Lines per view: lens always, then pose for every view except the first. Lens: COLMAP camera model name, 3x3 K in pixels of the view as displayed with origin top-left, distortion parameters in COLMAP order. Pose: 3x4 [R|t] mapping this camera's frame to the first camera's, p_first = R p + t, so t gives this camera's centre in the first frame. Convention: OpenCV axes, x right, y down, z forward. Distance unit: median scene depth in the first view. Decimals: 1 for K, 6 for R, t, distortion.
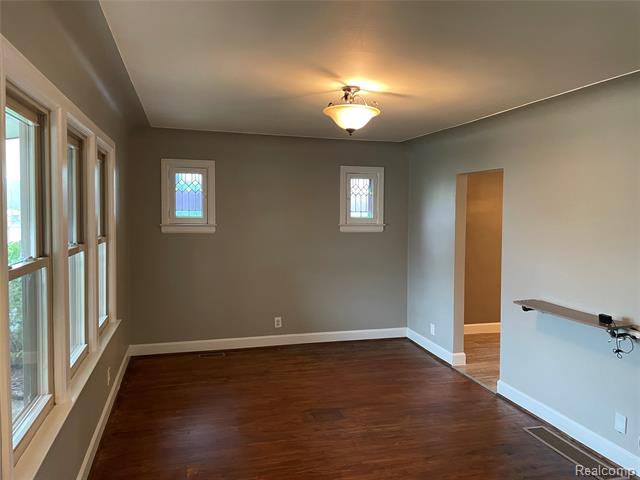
lens RADIAL K [[483.5, 0, 320.9], [0, 483.5, 237.0], [0, 0, 1]] dist [0.078079, -0.088536]
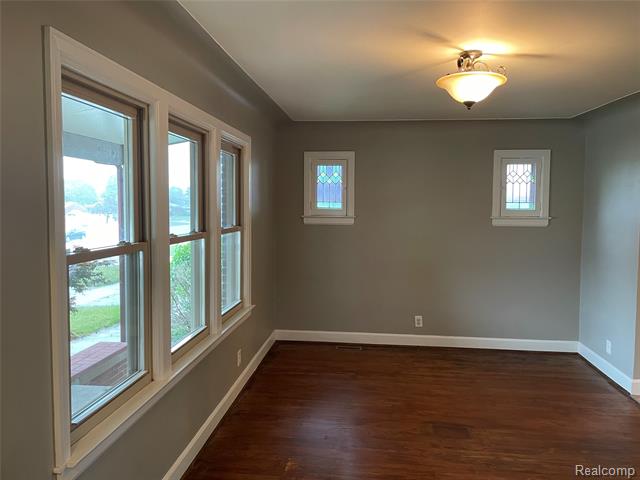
lens RADIAL K [[483.5, 0, 316.6], [0, 483.5, 235.8], [0, 0, 1]] dist [0.078079, -0.088536]
pose [[0.930227, 0.021026, -0.366383, 0.087601], [-0.017441, 0.999762, 0.013093, 0.002898], [0.366571, -0.005789, 0.930372, 0.071729]]
